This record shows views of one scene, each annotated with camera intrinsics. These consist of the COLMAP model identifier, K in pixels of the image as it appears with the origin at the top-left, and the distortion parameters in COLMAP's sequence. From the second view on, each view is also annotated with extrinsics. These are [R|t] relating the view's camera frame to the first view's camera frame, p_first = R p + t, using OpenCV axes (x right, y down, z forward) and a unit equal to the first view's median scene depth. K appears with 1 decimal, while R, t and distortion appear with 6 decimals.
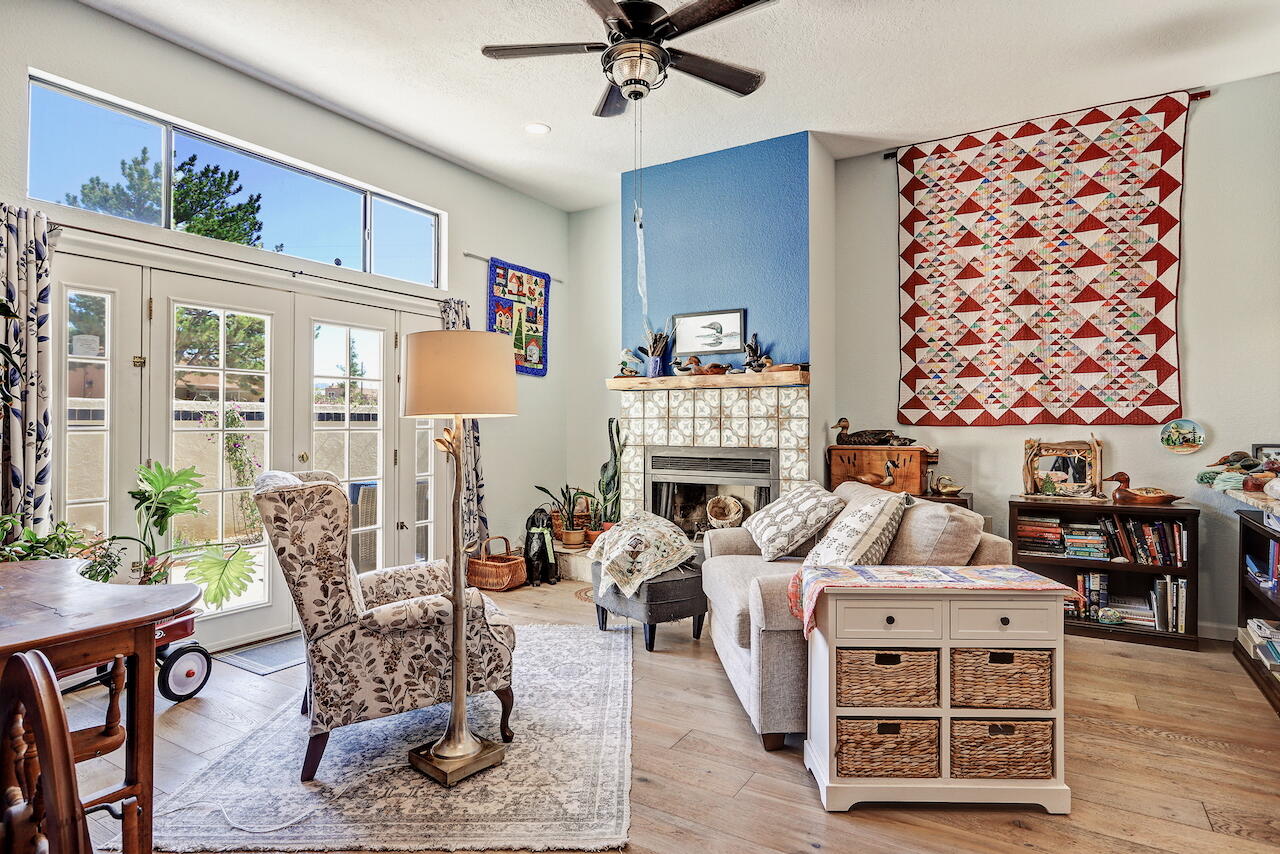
lens RADIAL K [[699.8, 0, 640.0], [0, 699.8, 422.5], [0, 0, 1]] dist [-0.013148, -0.000476]
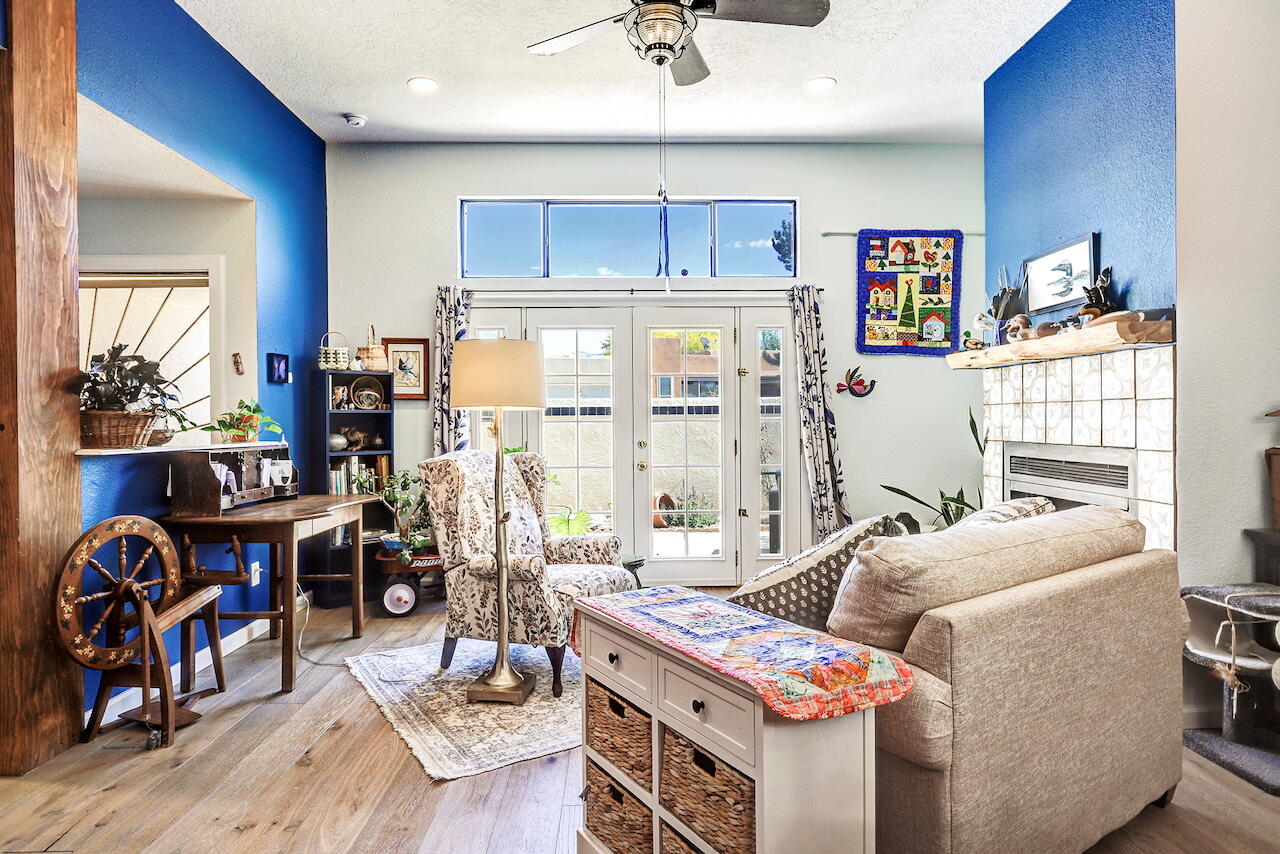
lens RADIAL K [[745.8, 0, 638.8], [0, 745.8, 427.7], [0, 0, 1]] dist [-0.017348, 0.000189]
pose [[0.525041, 0.003671, -0.851069, 0.507381], [0.010618, 0.999885, 0.010864, 0.006592], [0.851011, -0.014741, 0.524941, 0.274170]]
